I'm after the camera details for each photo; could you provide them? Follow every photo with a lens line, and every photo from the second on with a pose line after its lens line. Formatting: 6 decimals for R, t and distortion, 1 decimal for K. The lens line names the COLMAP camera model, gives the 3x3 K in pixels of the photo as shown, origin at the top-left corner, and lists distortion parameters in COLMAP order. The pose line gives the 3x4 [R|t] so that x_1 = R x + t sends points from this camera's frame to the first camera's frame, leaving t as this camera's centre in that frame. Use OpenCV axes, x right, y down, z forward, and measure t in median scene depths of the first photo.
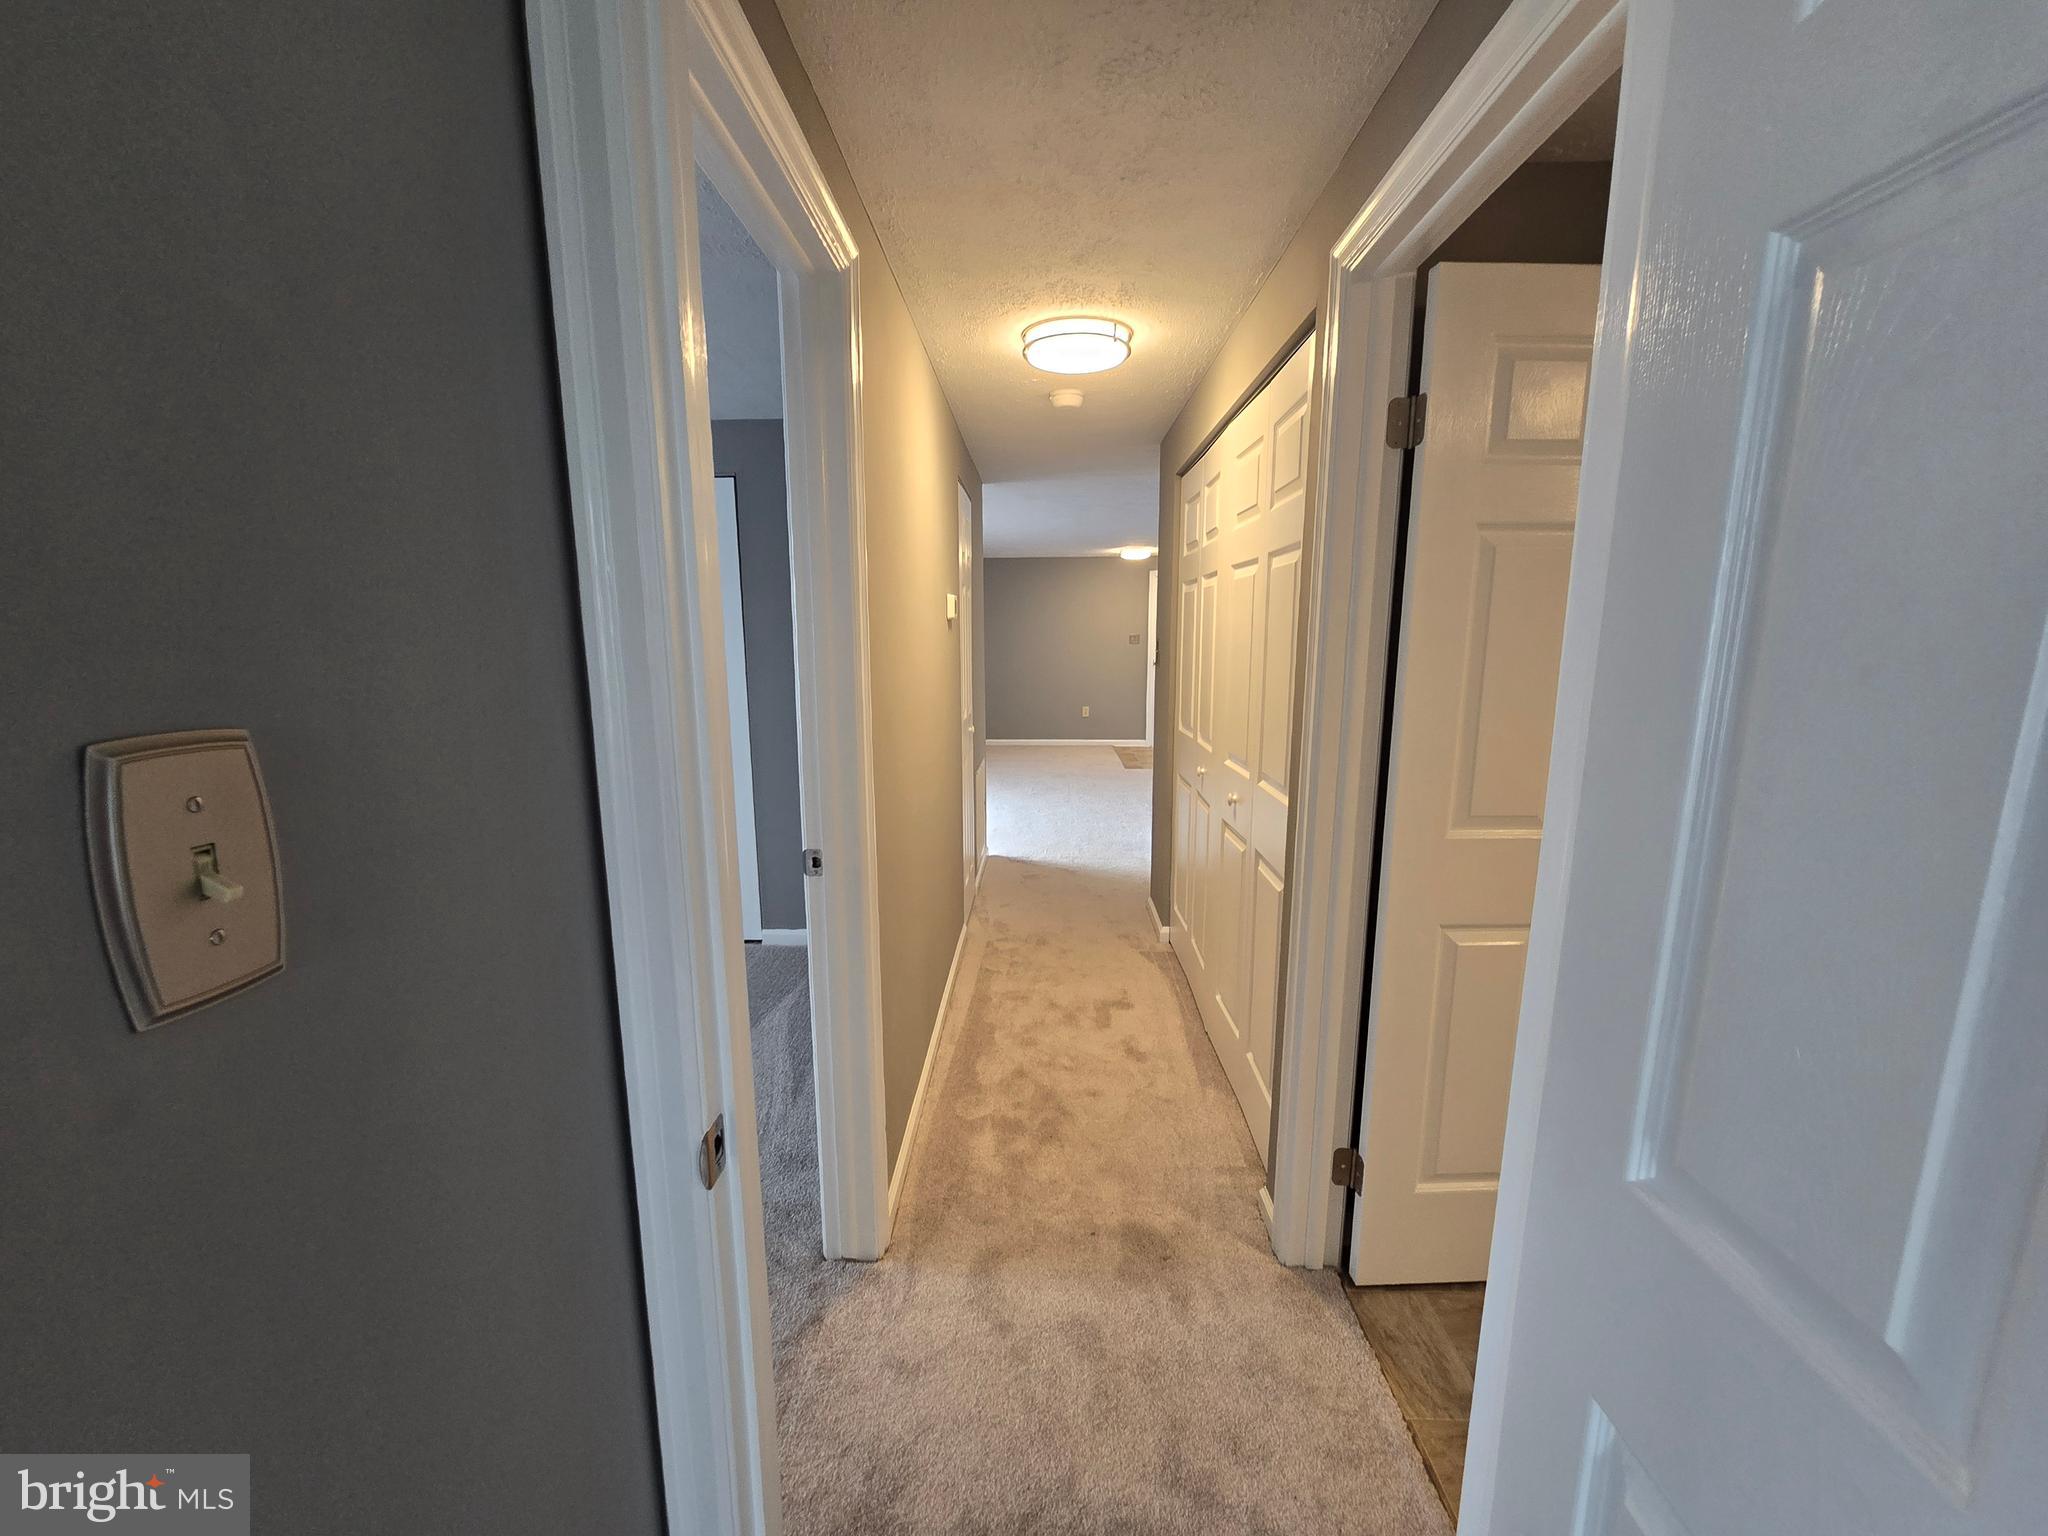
lens RADIAL K [[842.9, 0, 1019.9], [0, 842.9, 775.5], [0, 0, 1]] dist [-0.000551, 0.000860]
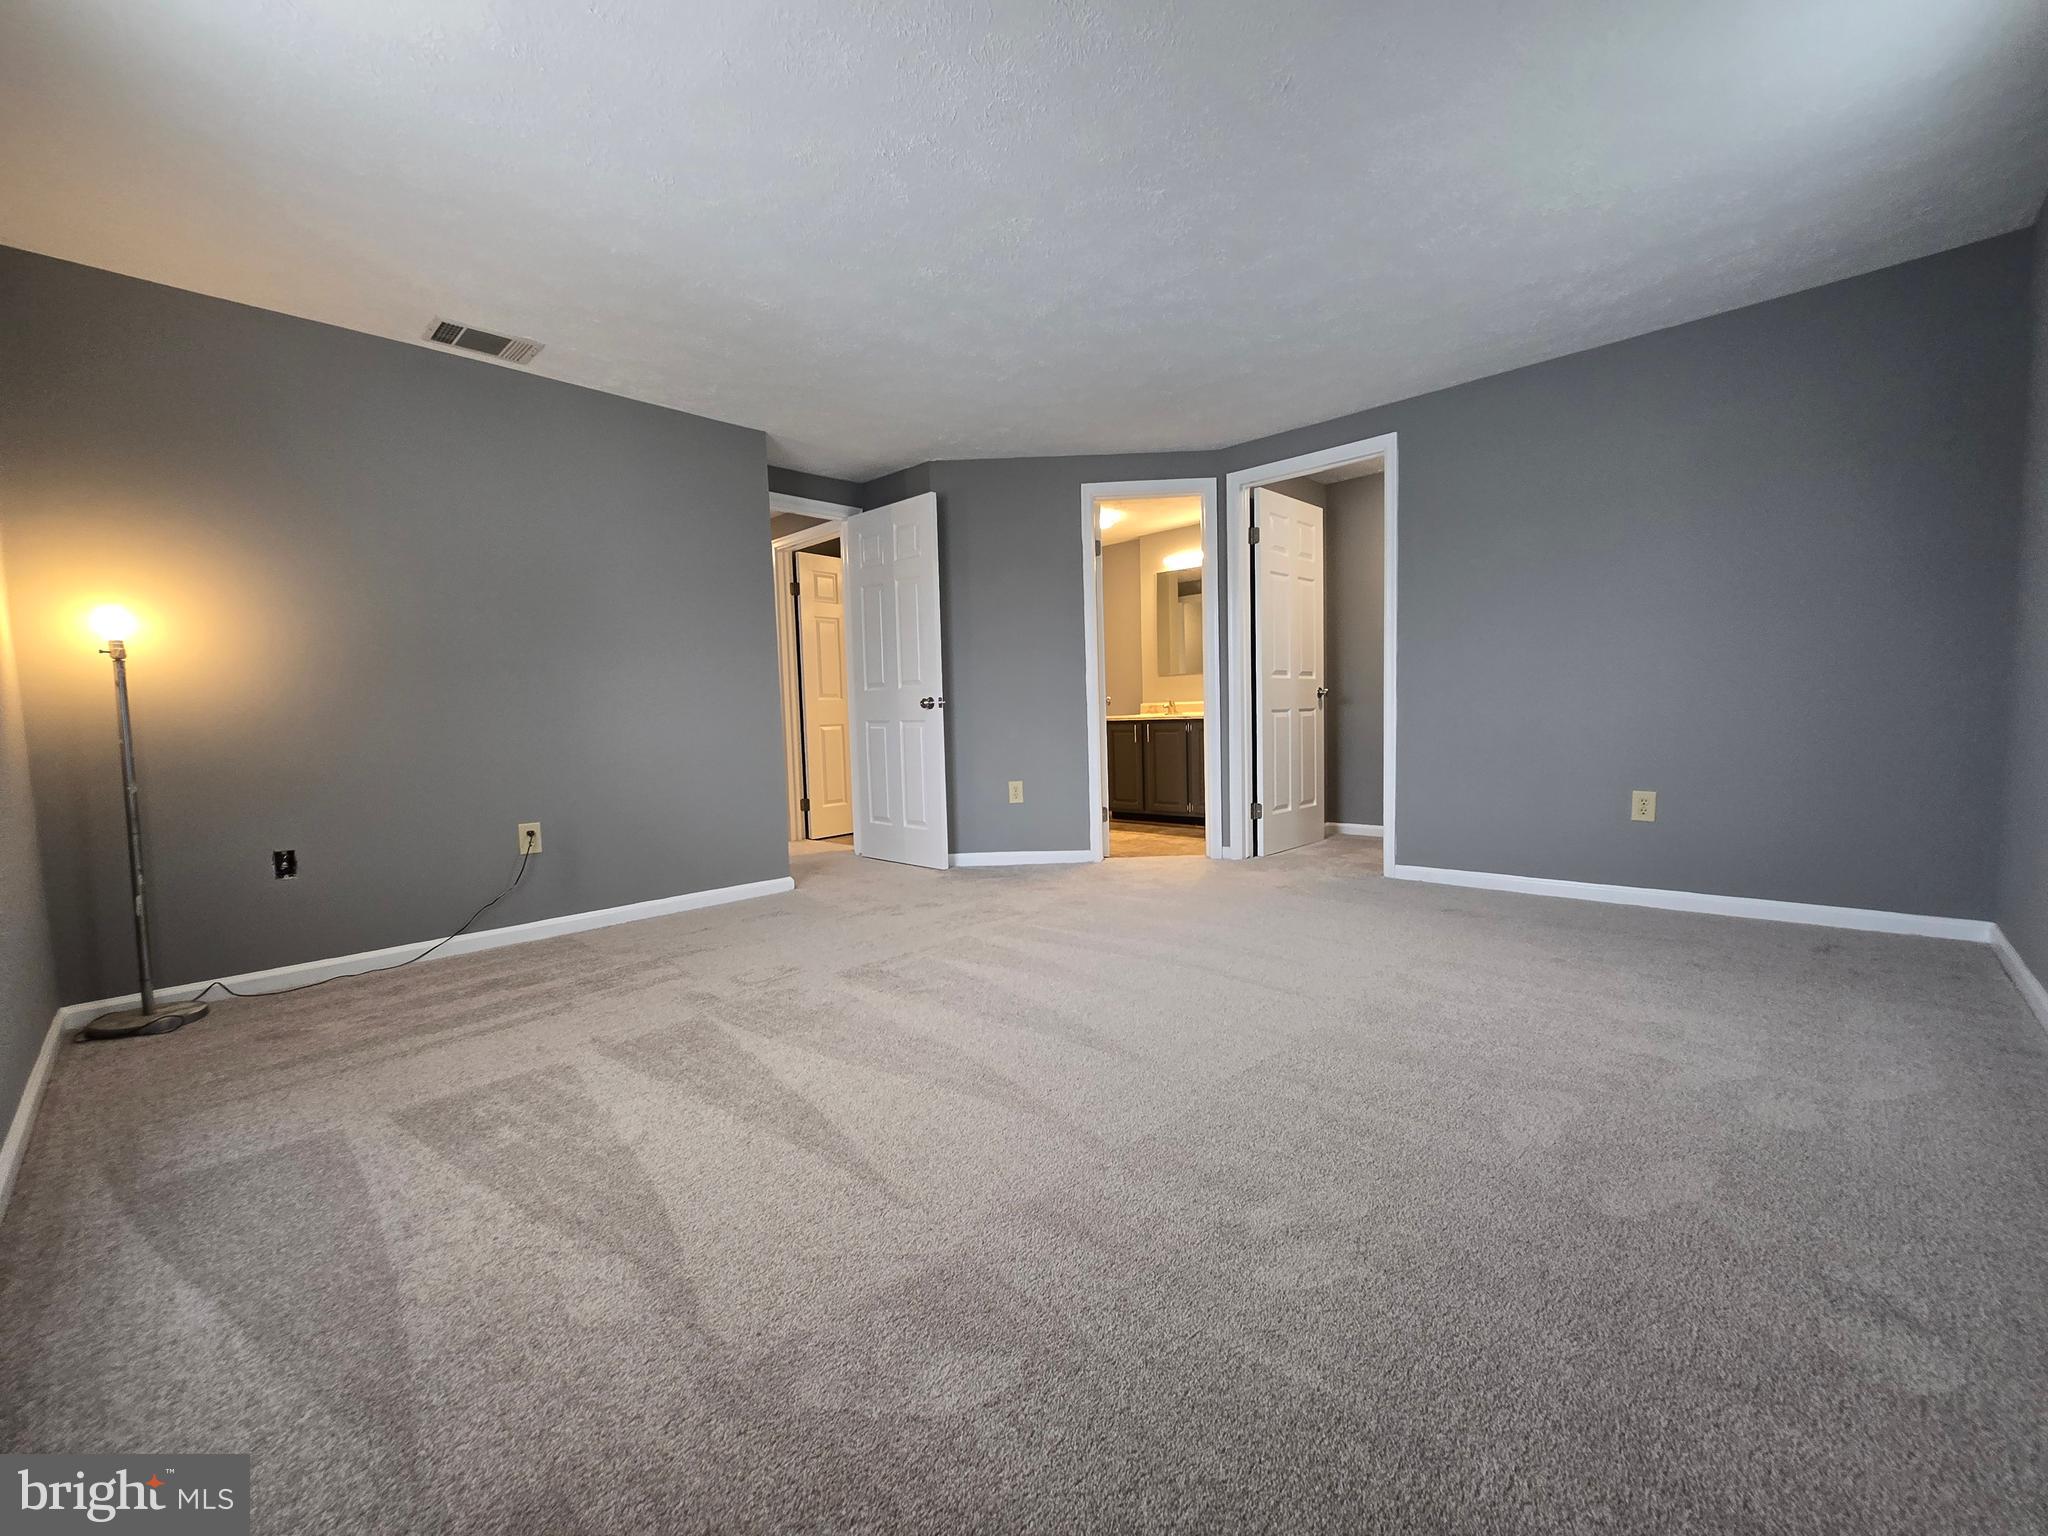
lens RADIAL K [[833.8, 0, 1017.4], [0, 833.8, 780.6], [0, 0, 1]] dist [-0.001630, 0.000104]
pose [[0.676585, -0.075976, 0.732435, -1.465319], [0.159700, 0.986129, -0.045231, 0.665696], [-0.718838, 0.147573, 0.679333, -1.873415]]
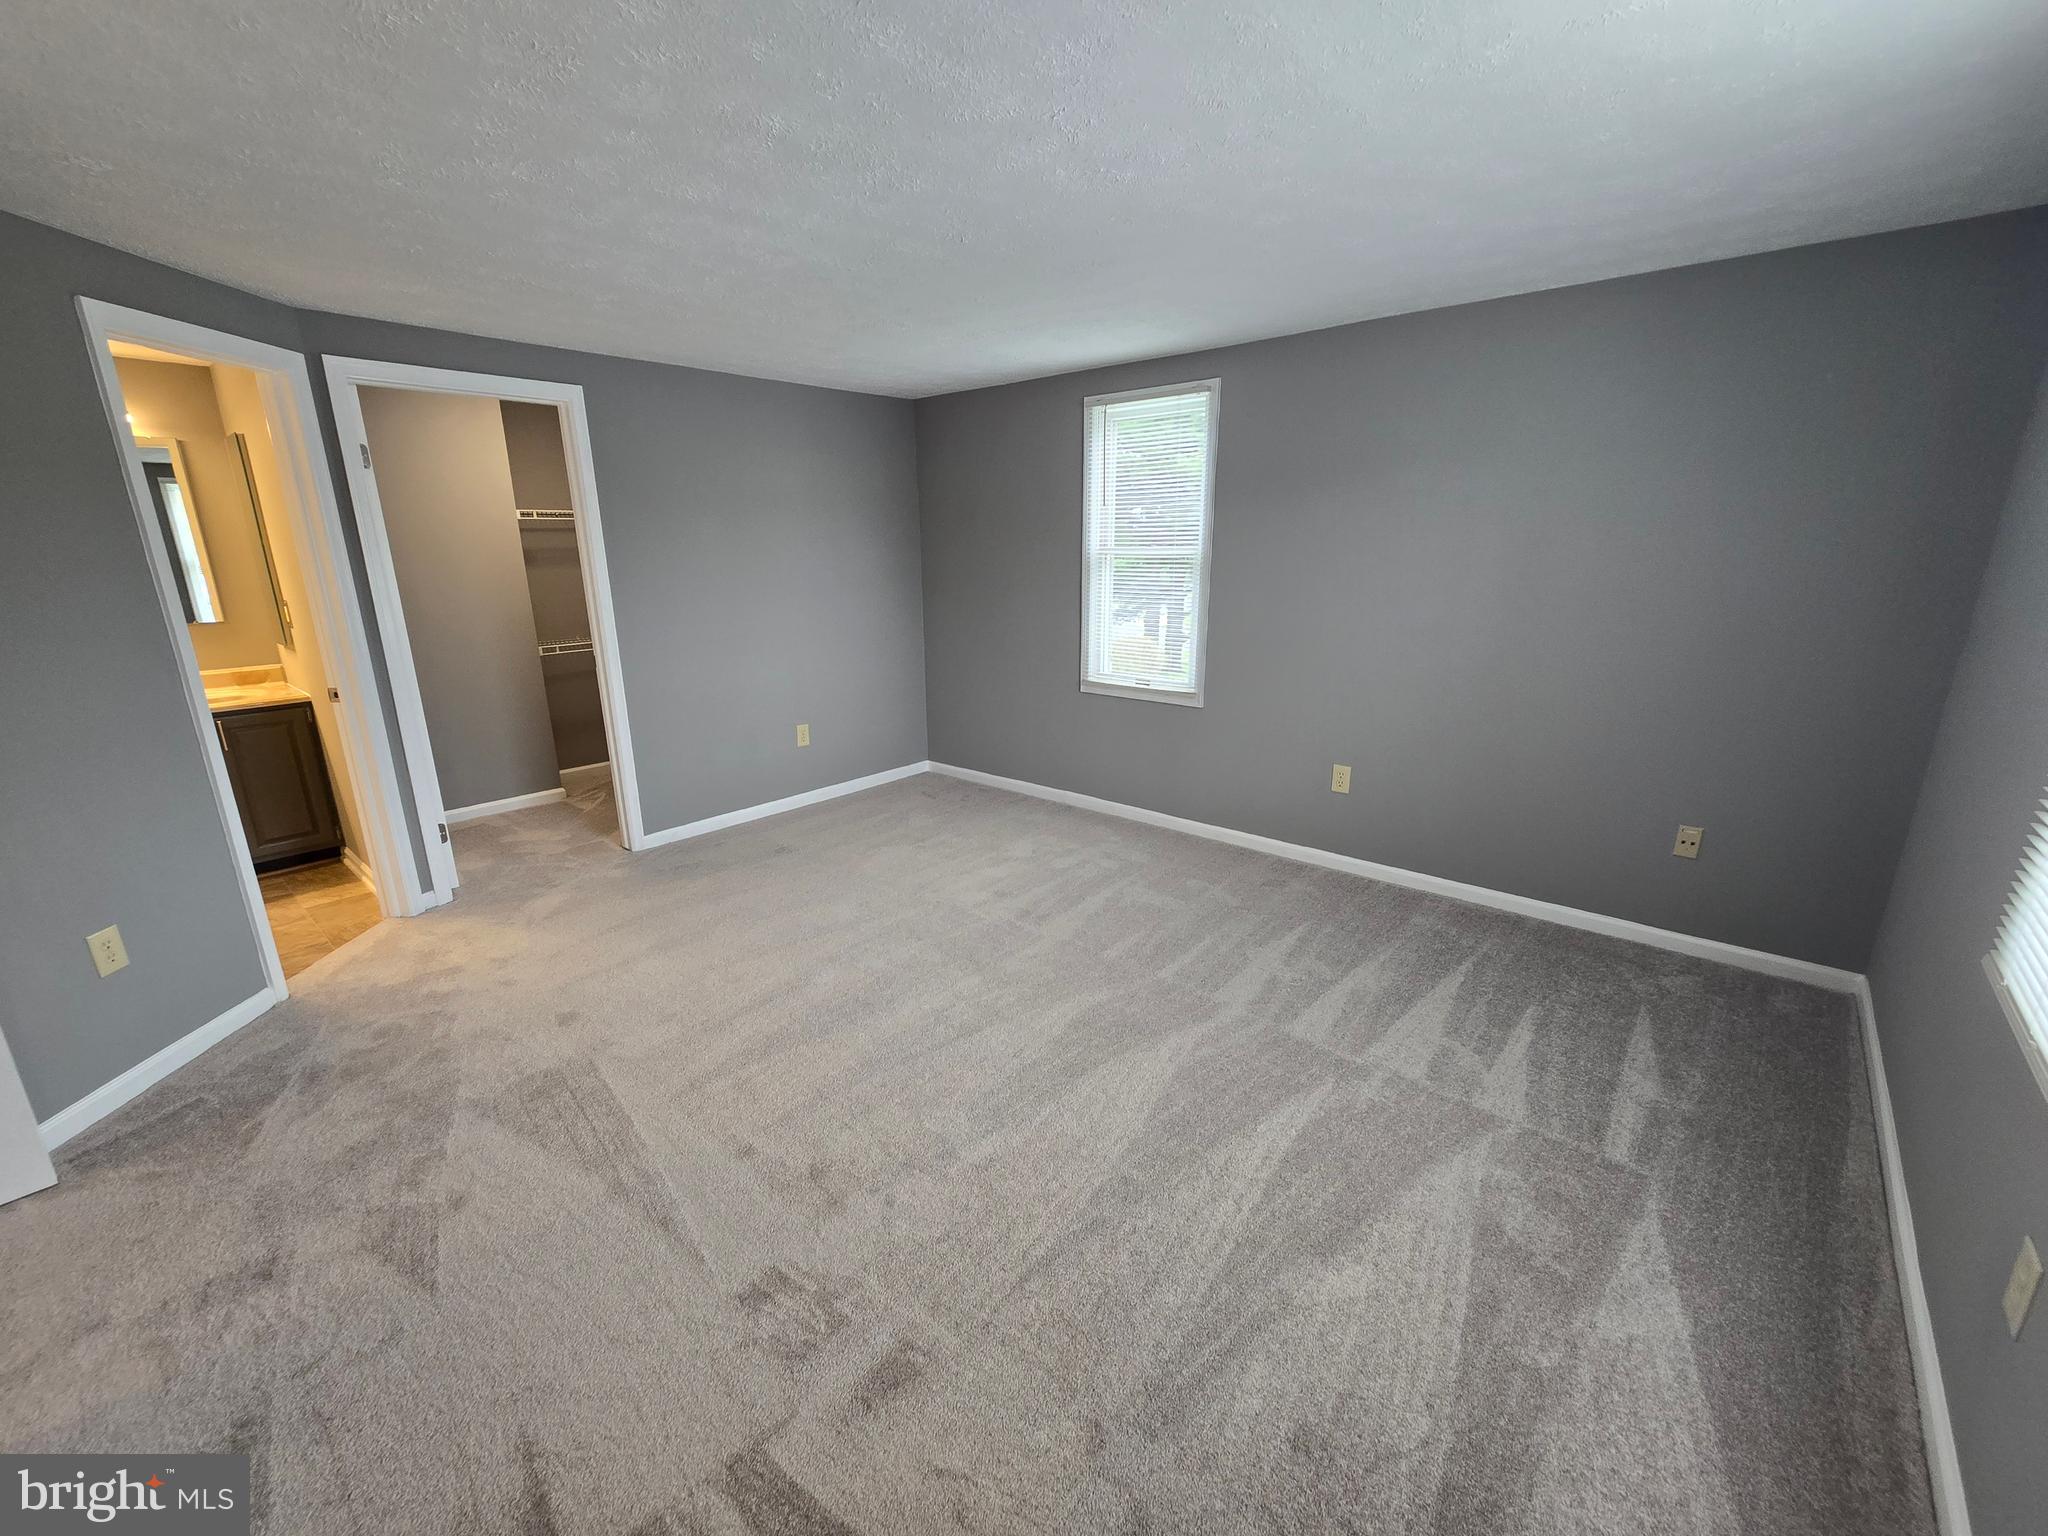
lens RADIAL K [[833.8, 0, 1017.4], [0, 833.8, 780.6], [0, 0, 1]] dist [-0.001630, 0.000104]
pose [[-0.764602, -0.167728, 0.622295, -1.330429], [0.126641, 0.907621, 0.400233, 0.020080], [-0.631939, 0.384827, -0.672727, -0.196891]]
